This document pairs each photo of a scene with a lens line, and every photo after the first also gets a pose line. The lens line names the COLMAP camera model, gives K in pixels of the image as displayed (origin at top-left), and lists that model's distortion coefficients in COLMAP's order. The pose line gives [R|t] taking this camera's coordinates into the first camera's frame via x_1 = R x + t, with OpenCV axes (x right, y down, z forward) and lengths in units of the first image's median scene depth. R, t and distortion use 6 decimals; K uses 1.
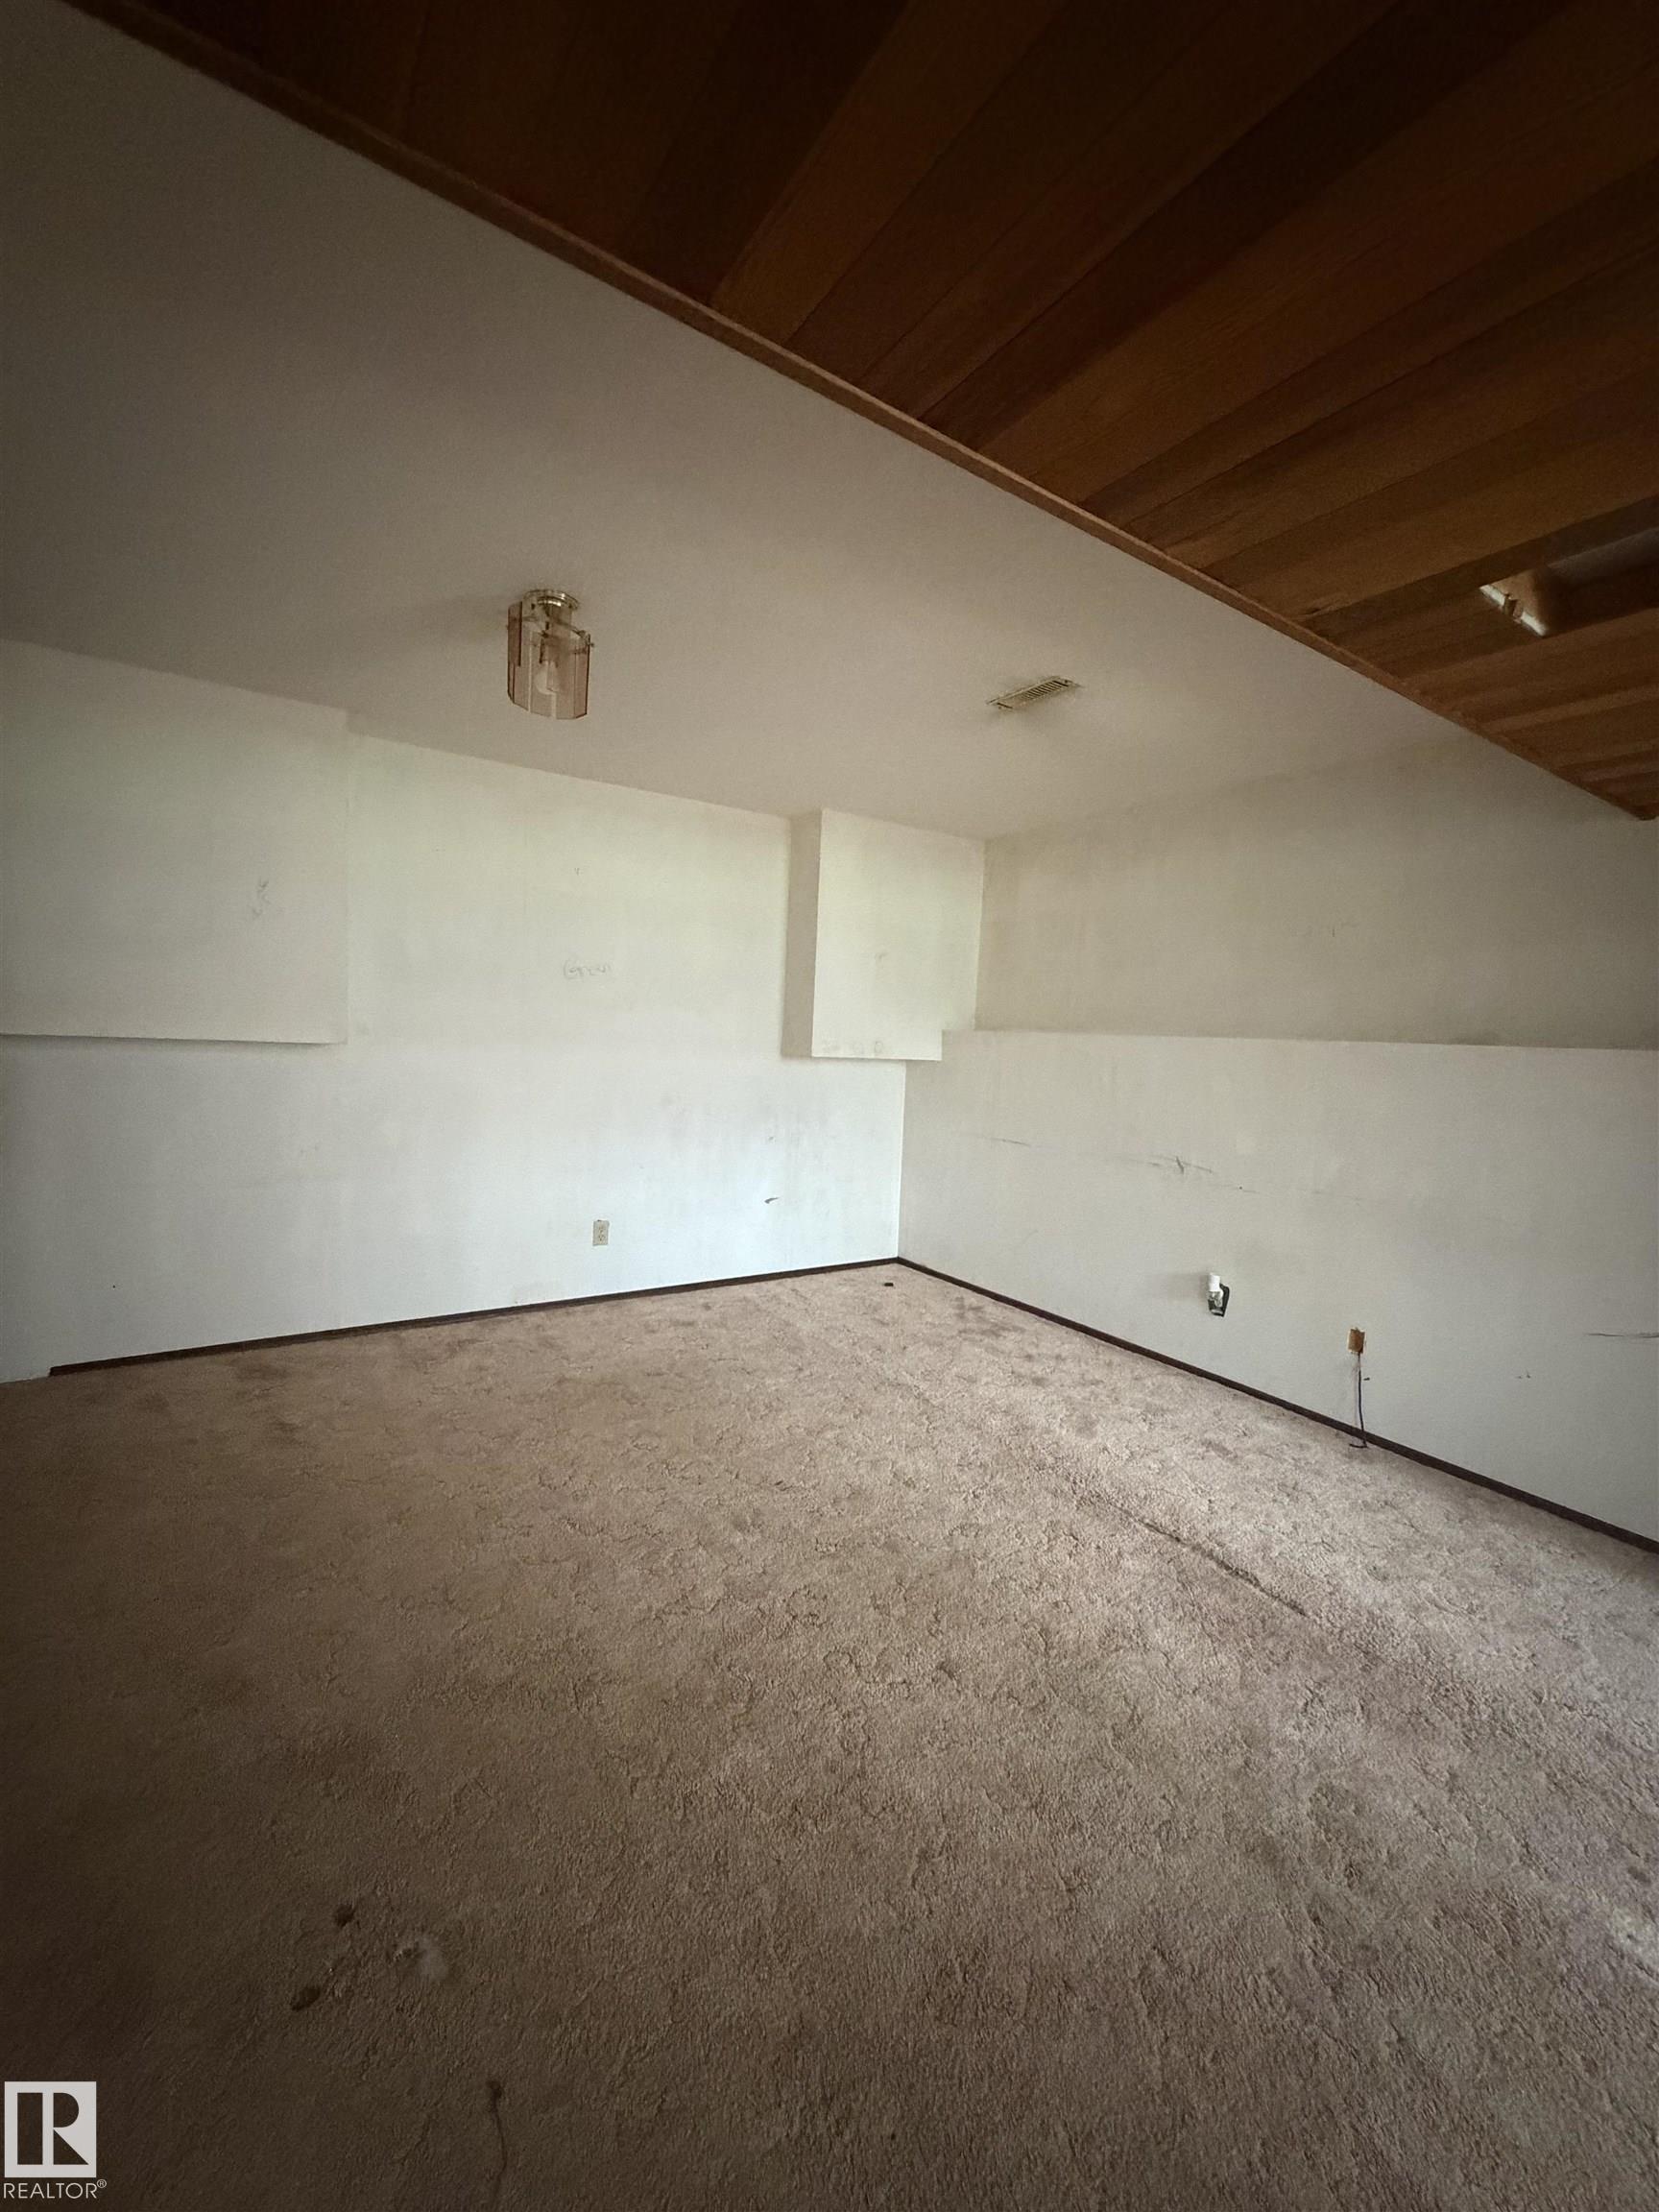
lens RADIAL K [[878.5, 0, 840.3], [0, 878.5, 1110.5], [0, 0, 1]] dist [0.000012, -0.000241]
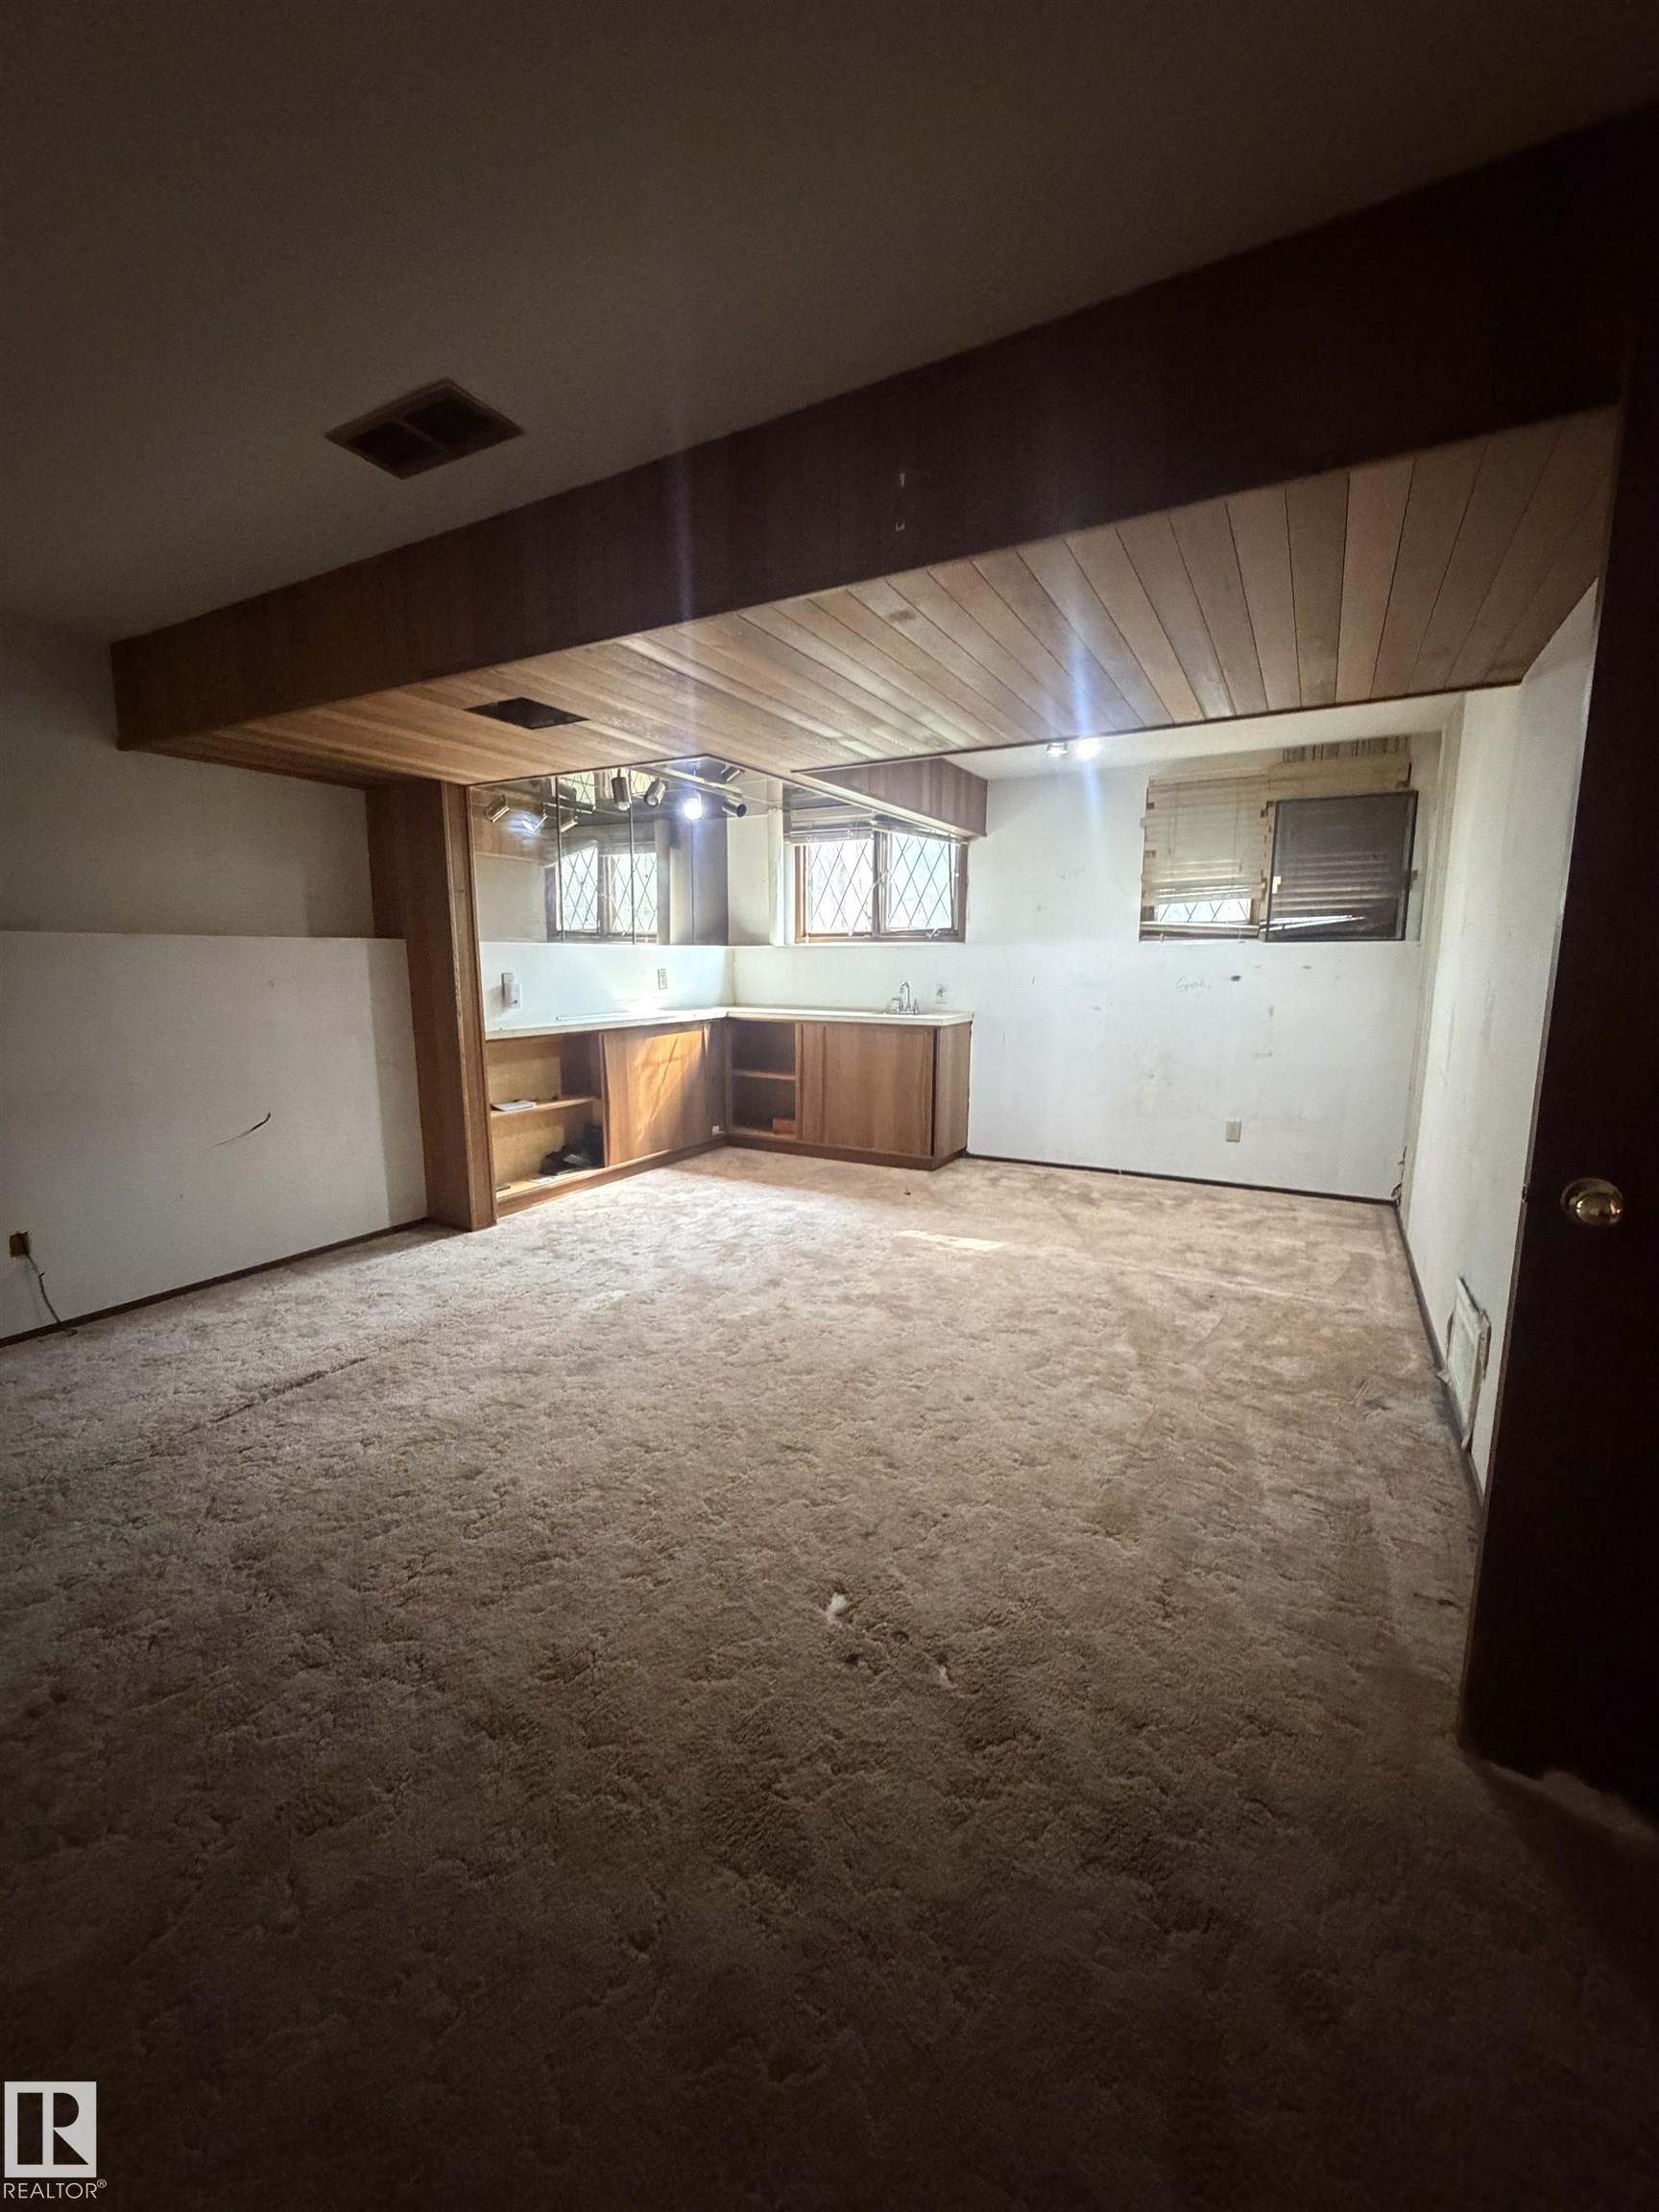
lens RADIAL K [[878.5, 0, 840.3], [0, 878.5, 1110.5], [0, 0, 1]] dist [0.000012, -0.000241]
pose [[-0.471647, -0.193179, 0.860367, -0.850206], [0.045858, 0.969014, 0.242712, -0.096574], [-0.880594, 0.153929, -0.448174, 0.814894]]
